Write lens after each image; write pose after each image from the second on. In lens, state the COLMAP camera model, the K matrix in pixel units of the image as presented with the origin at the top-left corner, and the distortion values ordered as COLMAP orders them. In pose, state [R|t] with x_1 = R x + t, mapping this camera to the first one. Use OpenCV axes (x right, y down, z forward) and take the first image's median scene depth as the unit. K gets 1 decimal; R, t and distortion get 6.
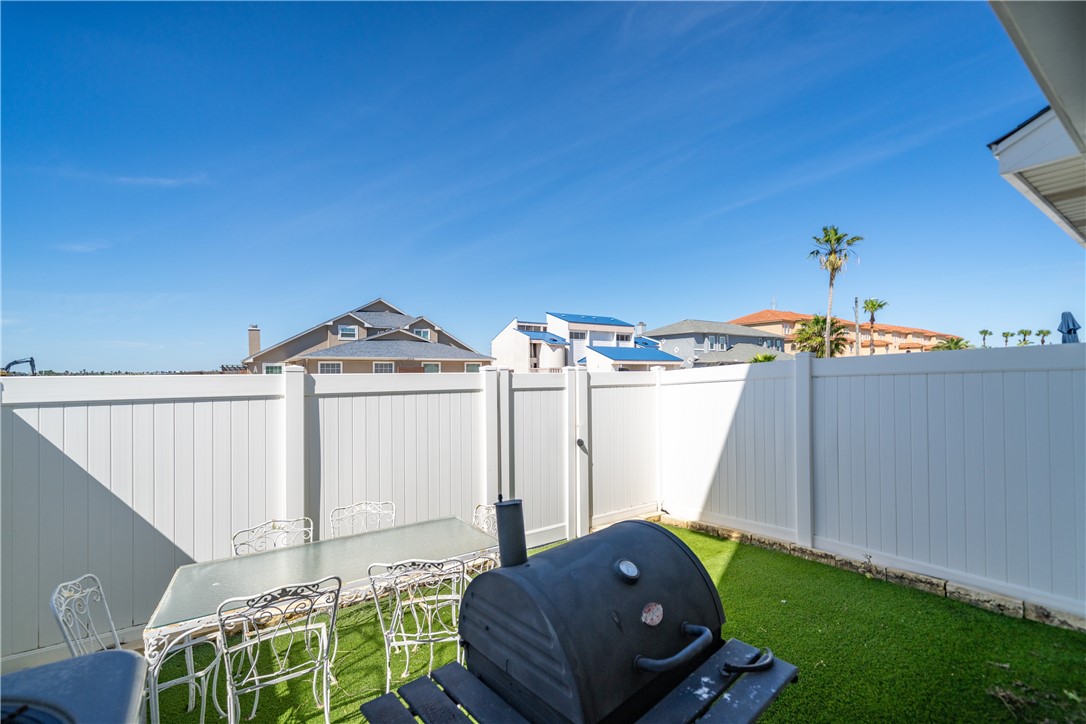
lens RADIAL K [[457.5, 0, 547.4], [0, 457.5, 365.6], [0, 0, 1]] dist [-0.000952, 0.000535]
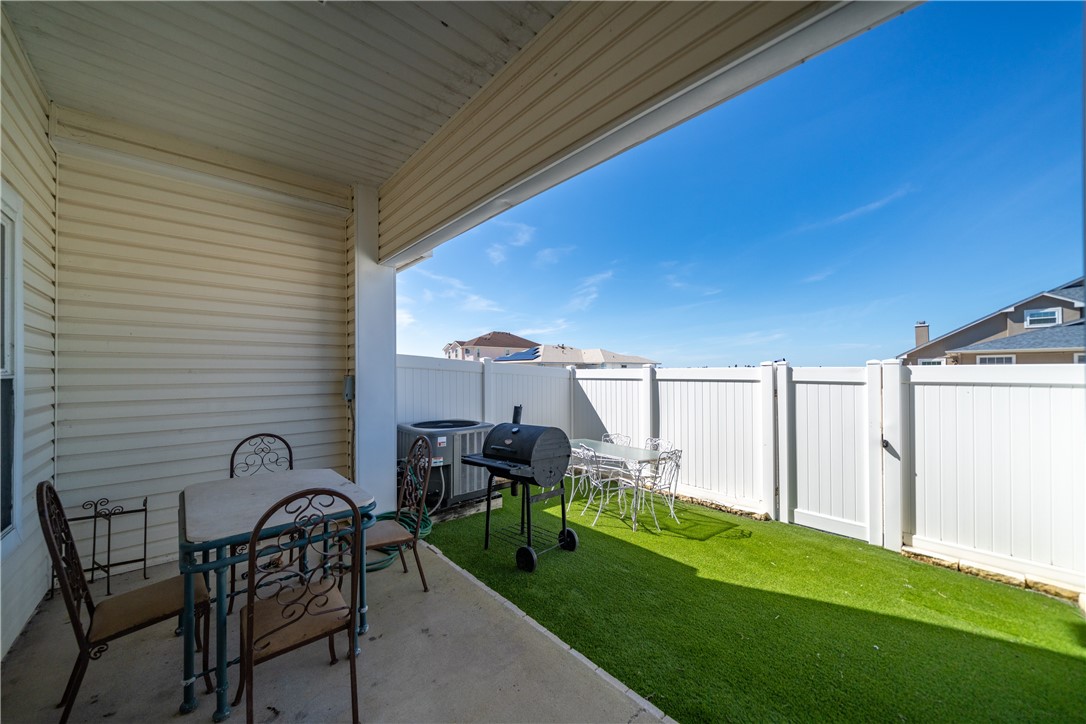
lens RADIAL K [[404.9, 0, 543.3], [0, 404.9, 365.7], [0, 0, 1]] dist [-0.003276, -0.000178]
pose [[0.121128, -0.007518, -0.992608, 0.174514], [0.016848, 0.999843, -0.005517, 0.001200], [0.992494, -0.016055, 0.121235, 0.050239]]
